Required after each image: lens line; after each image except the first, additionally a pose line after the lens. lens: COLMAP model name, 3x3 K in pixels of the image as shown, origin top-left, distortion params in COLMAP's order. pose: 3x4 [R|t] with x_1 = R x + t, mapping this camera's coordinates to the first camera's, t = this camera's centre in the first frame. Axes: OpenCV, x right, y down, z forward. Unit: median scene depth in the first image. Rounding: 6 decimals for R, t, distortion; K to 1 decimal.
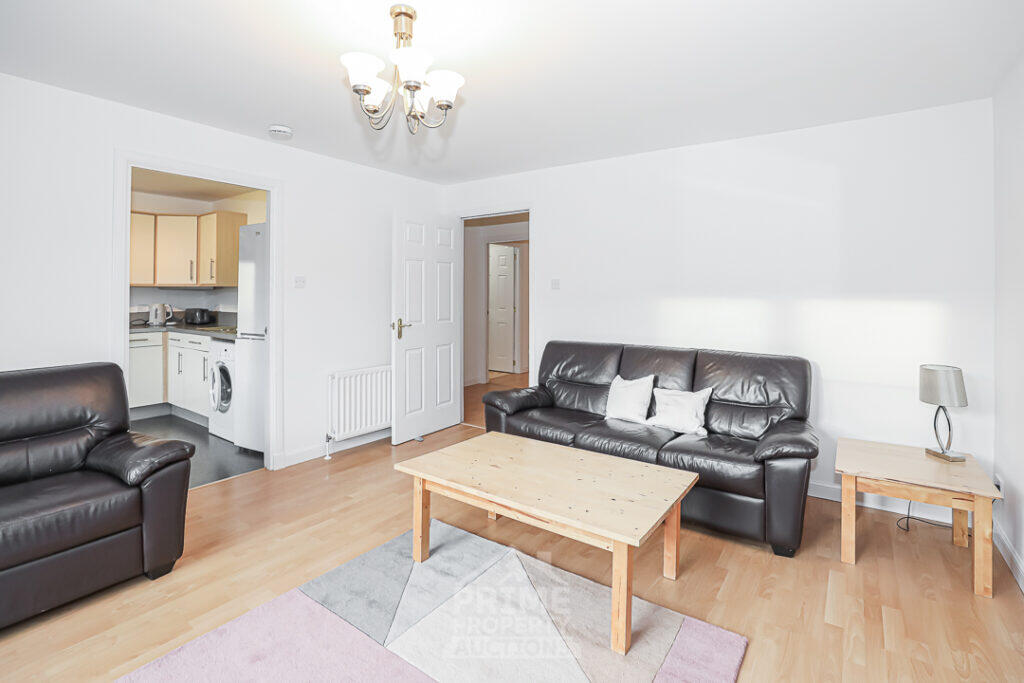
lens RADIAL K [[474.0, 0, 528.9], [0, 474.0, 296.6], [0, 0, 1]] dist [-0.001067, 0.000038]
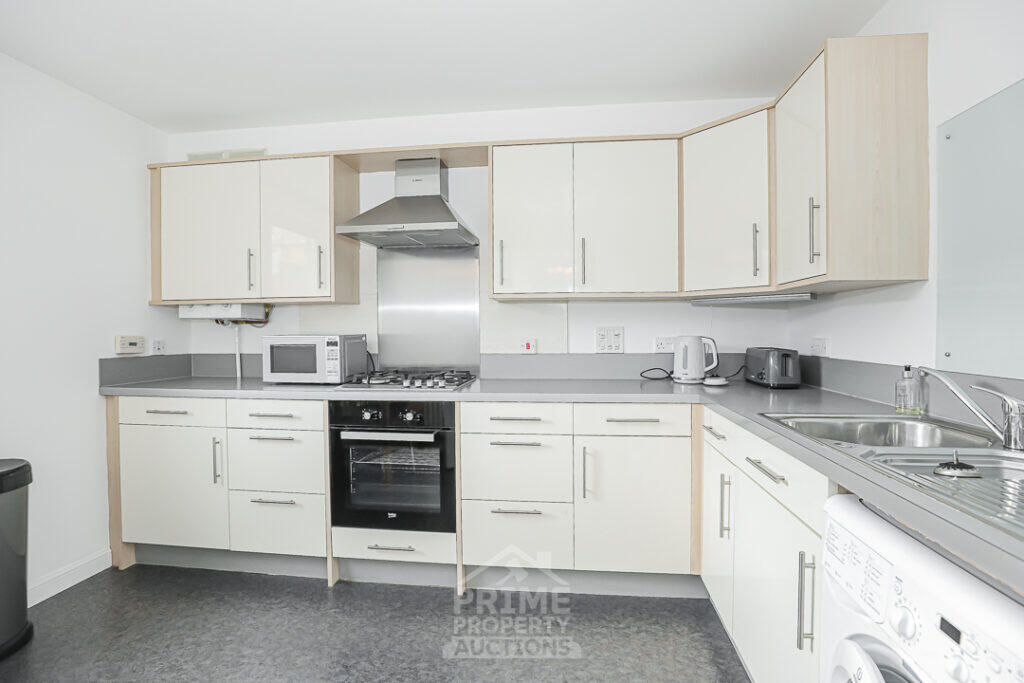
lens RADIAL K [[474.0, 0, 514.2], [0, 474.0, 335.9], [0, 0, 1]] dist [-0.001067, 0.000038]
pose [[0.452765, 0.005663, -0.891612, -0.454332], [0.012206, 0.999847, 0.012549, 0.008110], [0.891546, -0.016565, 0.452627, 0.644125]]
